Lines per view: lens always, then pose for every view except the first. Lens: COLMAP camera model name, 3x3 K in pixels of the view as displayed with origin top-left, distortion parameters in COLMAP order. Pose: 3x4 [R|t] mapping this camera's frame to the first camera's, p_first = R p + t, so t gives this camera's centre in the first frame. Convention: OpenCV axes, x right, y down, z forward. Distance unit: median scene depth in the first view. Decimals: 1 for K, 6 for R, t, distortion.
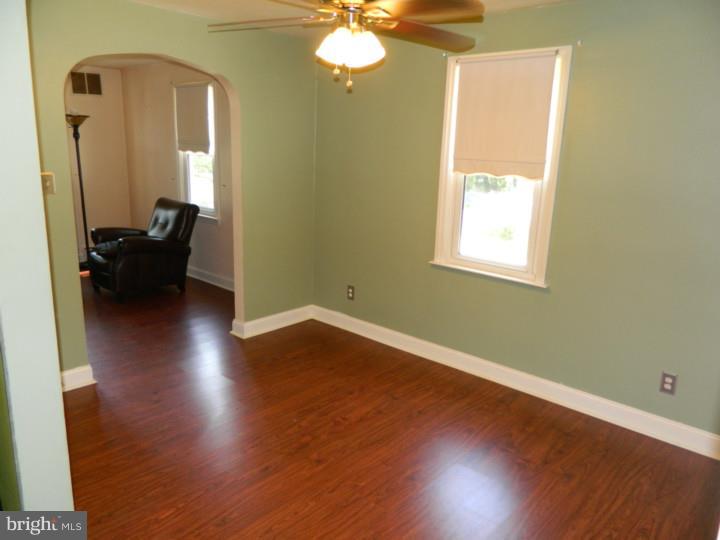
lens RADIAL K [[540.2, 0, 360.3], [0, 540.2, 267.9], [0, 0, 1]] dist [0.003254, 0.000289]
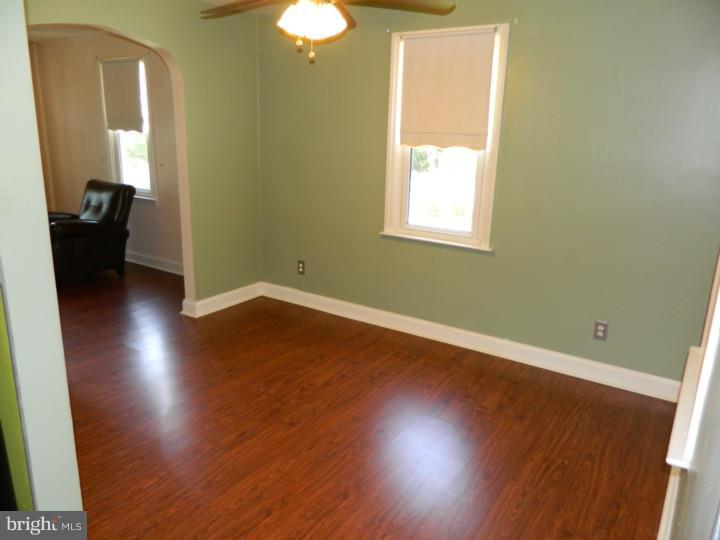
lens RADIAL K [[540.2, 0, 359.4], [0, 540.2, 269.9], [0, 0, 1]] dist [0.003254, 0.000289]
pose [[0.989644, -0.043543, 0.136781, -0.064705], [0.039069, 0.998615, 0.035225, 0.025510], [-0.138125, -0.029516, 0.989975, -0.031325]]
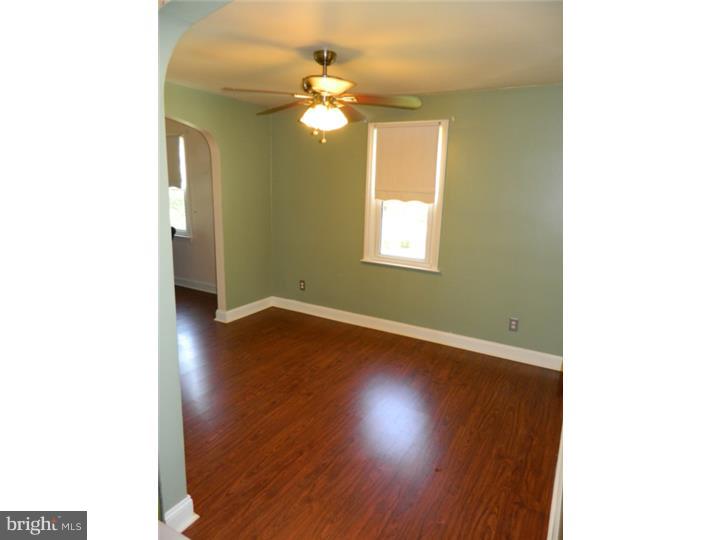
lens RADIAL K [[407.5, 0, 361.0], [0, 407.5, 270.1], [0, 0, 1]] dist [0.004767, -0.000756]
pose [[0.973703, -0.046754, 0.222971, -0.139929], [0.049527, 0.998749, -0.006856, 0.027671], [-0.222372, 0.017719, 0.974801, -0.104512]]
